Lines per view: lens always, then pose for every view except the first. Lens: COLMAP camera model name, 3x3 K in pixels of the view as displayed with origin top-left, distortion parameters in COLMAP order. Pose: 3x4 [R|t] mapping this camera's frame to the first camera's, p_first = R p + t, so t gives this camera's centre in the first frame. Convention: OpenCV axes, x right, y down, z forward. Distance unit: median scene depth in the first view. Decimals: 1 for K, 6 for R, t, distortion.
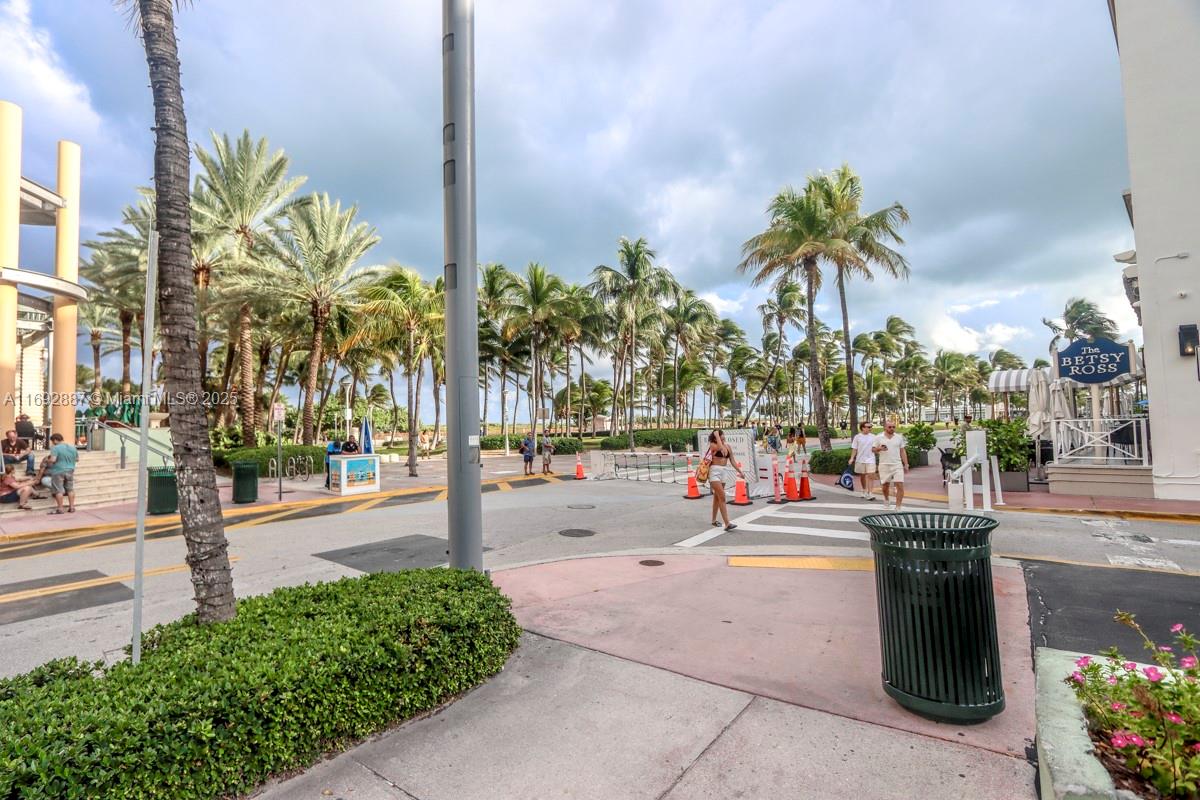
lens RADIAL K [[560.0, 0, 562.2], [0, 560.0, 402.2], [0, 0, 1]] dist [-0.016561, 0.003238]
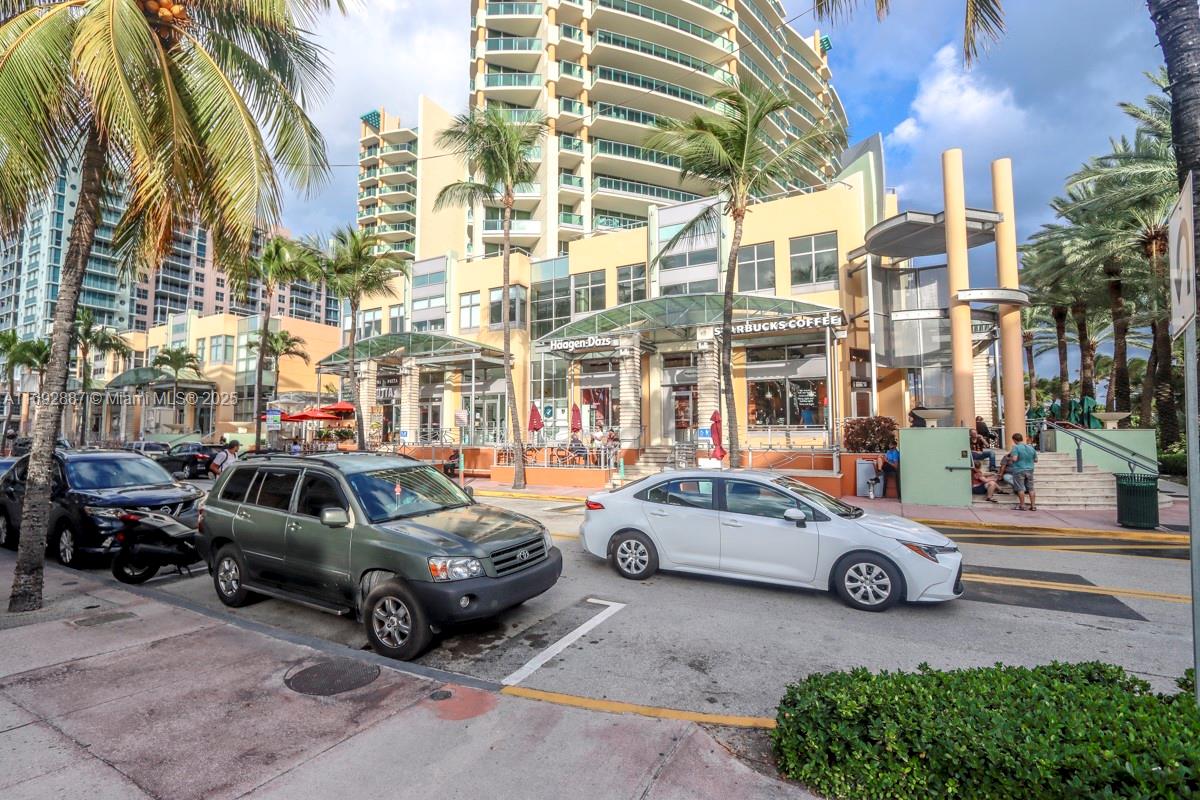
lens RADIAL K [[560.0, 0, 571.1], [0, 560.0, 400.5], [0, 0, 1]] dist [-0.016561, 0.003238]
pose [[0.183677, -0.040814, -0.982139, -0.018640], [0.037329, 0.998707, -0.034522, -0.002003], [0.982278, -0.030322, 0.184963, -0.023624]]
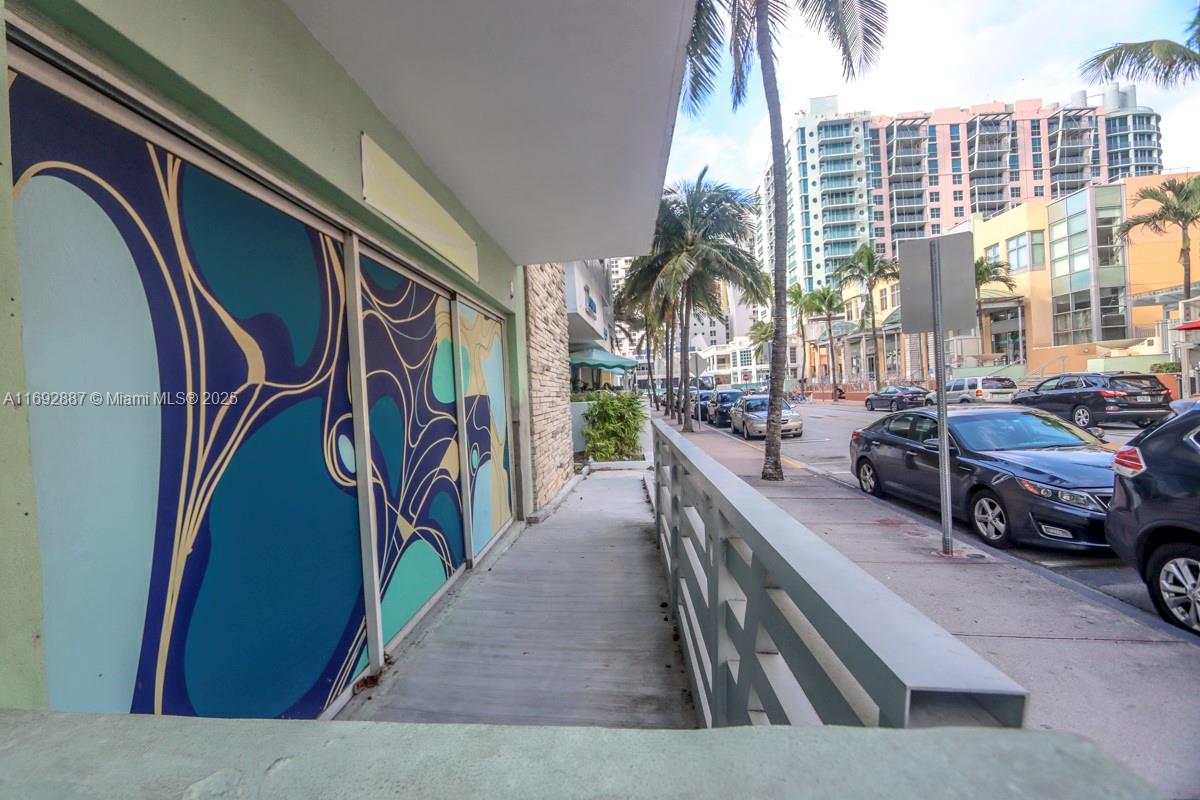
lens RADIAL K [[560.0, 0, 595.2], [0, 560.0, 402.6], [0, 0, 1]] dist [-0.016561, 0.003238]
pose [[-0.785524, 0.076493, -0.614085, -0.468327], [0.100623, 0.994913, -0.004784, -0.009141], [0.610595, -0.065549, -0.789226, -0.594971]]
